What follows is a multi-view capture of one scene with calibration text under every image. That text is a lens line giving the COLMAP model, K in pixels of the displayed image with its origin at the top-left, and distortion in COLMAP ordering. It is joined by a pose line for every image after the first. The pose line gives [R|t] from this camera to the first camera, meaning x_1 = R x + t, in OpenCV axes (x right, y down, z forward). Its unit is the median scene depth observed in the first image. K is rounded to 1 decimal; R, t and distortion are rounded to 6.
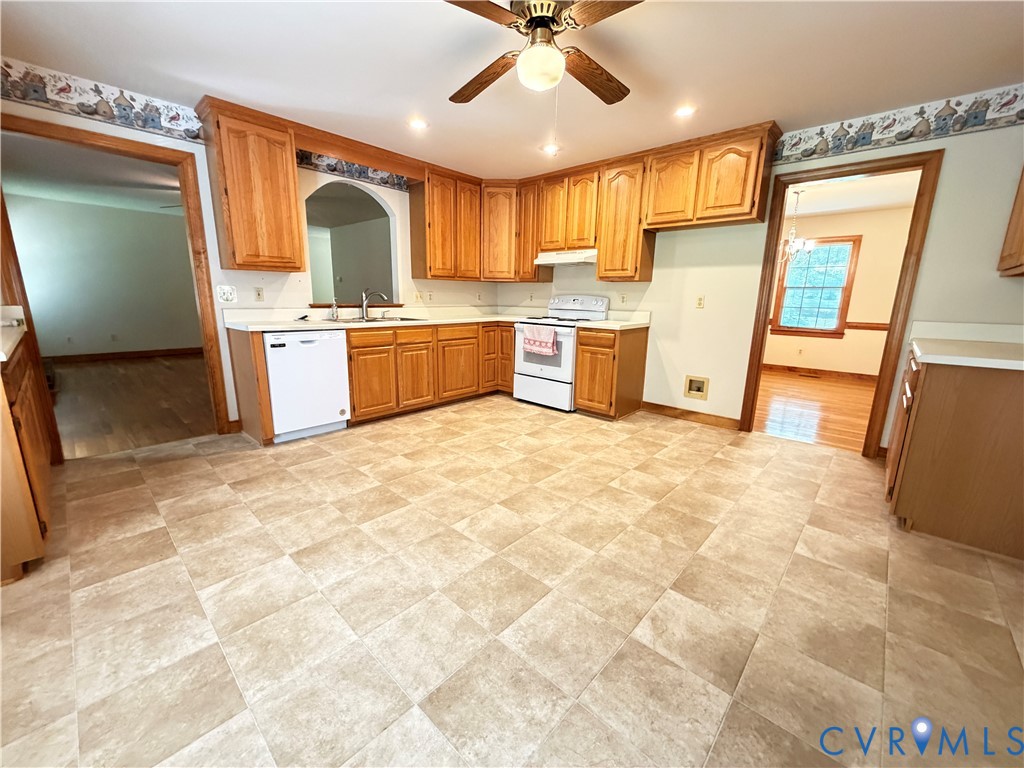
lens RADIAL K [[407.2, 0, 510.1], [0, 407.2, 383.3], [0, 0, 1]] dist [-0.003805, 0.000668]
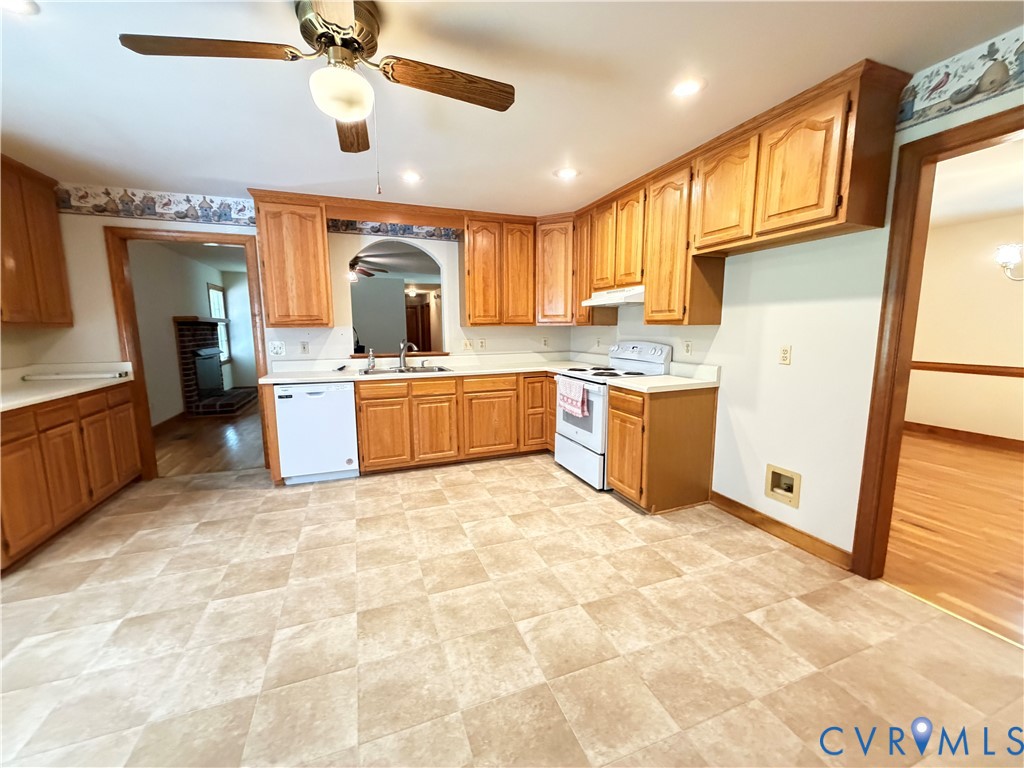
lens RADIAL K [[407.2, 0, 510.8], [0, 407.2, 383.7], [0, 0, 1]] dist [-0.003805, 0.000668]
pose [[0.895984, 0.037393, -0.442510, 0.402742], [-0.071418, 0.995612, -0.060475, -0.092613], [0.438307, 0.085788, 0.894722, 0.249908]]
